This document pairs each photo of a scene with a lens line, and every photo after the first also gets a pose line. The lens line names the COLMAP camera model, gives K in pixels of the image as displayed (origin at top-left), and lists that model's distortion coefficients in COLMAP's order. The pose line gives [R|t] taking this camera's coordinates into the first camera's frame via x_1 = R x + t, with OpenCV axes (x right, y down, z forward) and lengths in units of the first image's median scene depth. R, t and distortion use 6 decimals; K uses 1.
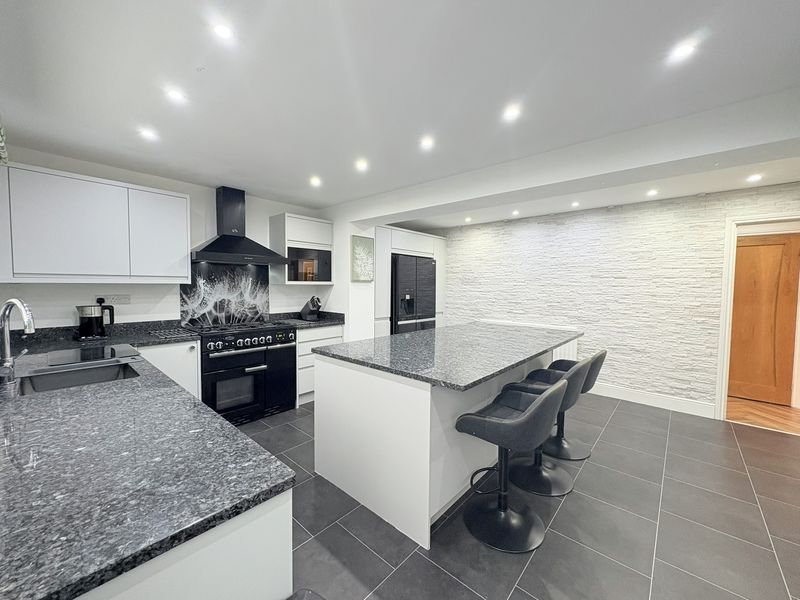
lens RADIAL K [[321.0, 0, 400.1], [0, 321.0, 299.2], [0, 0, 1]] dist [-0.000302, -0.000046]
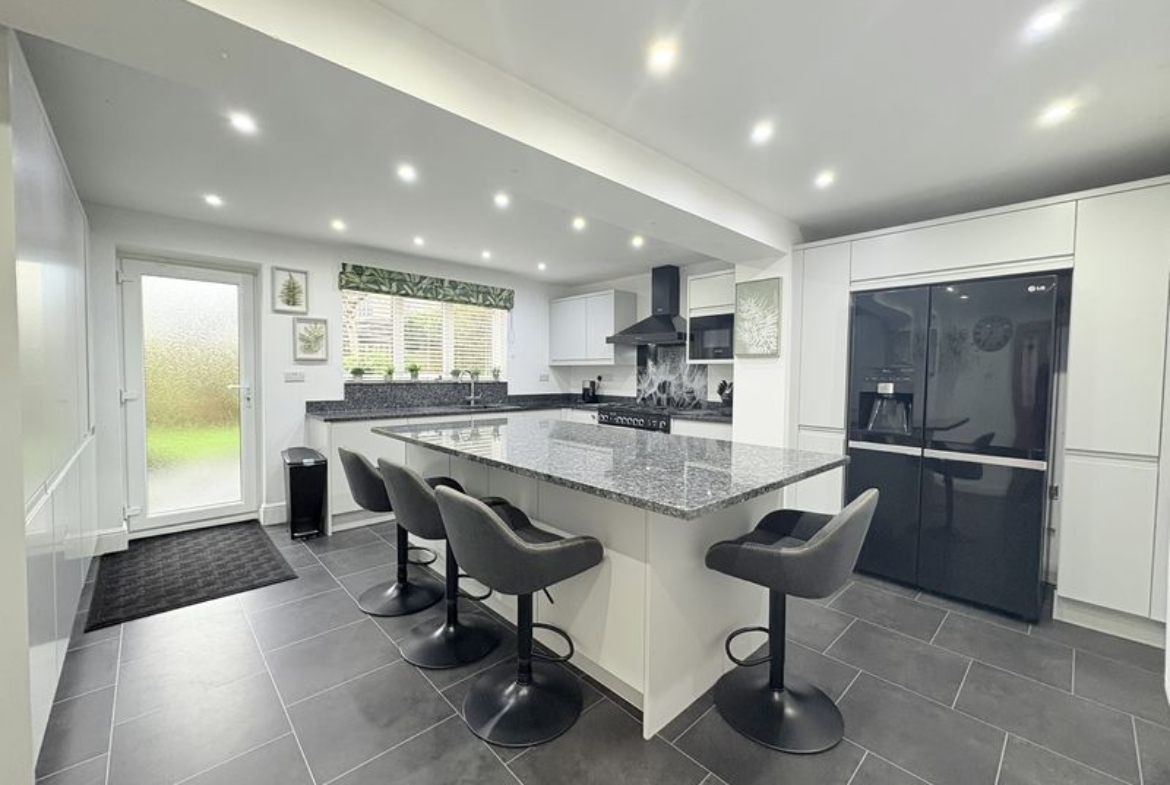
lens RADIAL K [[467.1, 0, 585.7], [0, 467.1, 391.4], [0, 0, 1]] dist [0.002690, 0.000207]
pose [[-0.098057, 0.028711, -0.994767, 0.872794], [-0.053483, 0.997987, 0.034076, -0.003123], [0.993743, 0.056545, -0.096324, 0.877239]]
